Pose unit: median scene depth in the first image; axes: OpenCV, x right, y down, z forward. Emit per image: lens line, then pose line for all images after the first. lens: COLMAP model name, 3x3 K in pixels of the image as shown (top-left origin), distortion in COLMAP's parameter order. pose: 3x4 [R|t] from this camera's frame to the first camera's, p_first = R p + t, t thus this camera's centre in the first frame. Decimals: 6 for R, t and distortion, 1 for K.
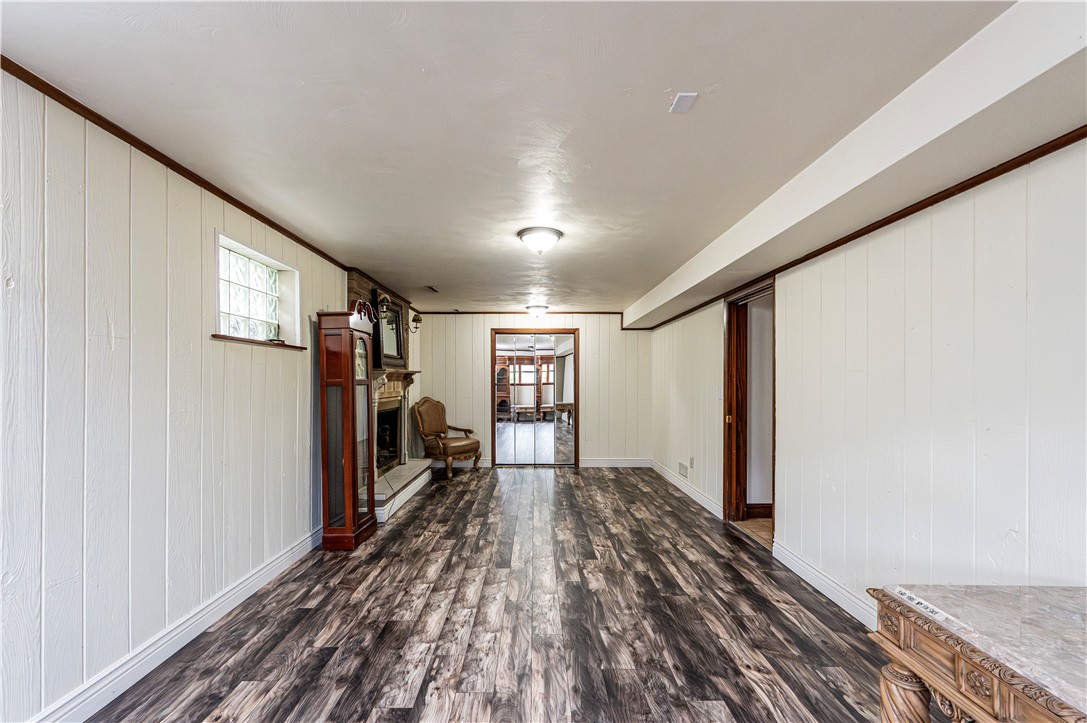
lens RADIAL K [[469.4, 0, 542.8], [0, 469.4, 368.7], [0, 0, 1]] dist [-0.001332, -0.000199]
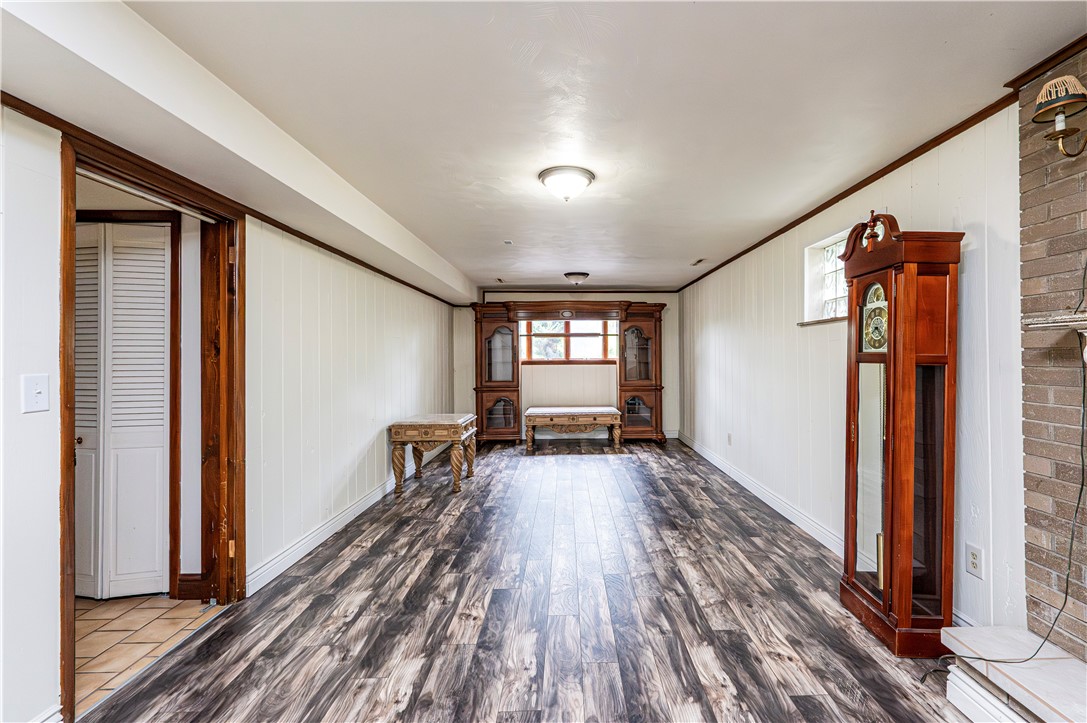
lens RADIAL K [[469.4, 0, 538.0], [0, 469.4, 365.6], [0, 0, 1]] dist [-0.001332, -0.000199]
pose [[-0.997216, 0.001623, 0.074554, -0.015569], [0.000985, 0.999963, -0.008597, 0.051330], [-0.074566, -0.008500, -0.997180, 1.929010]]
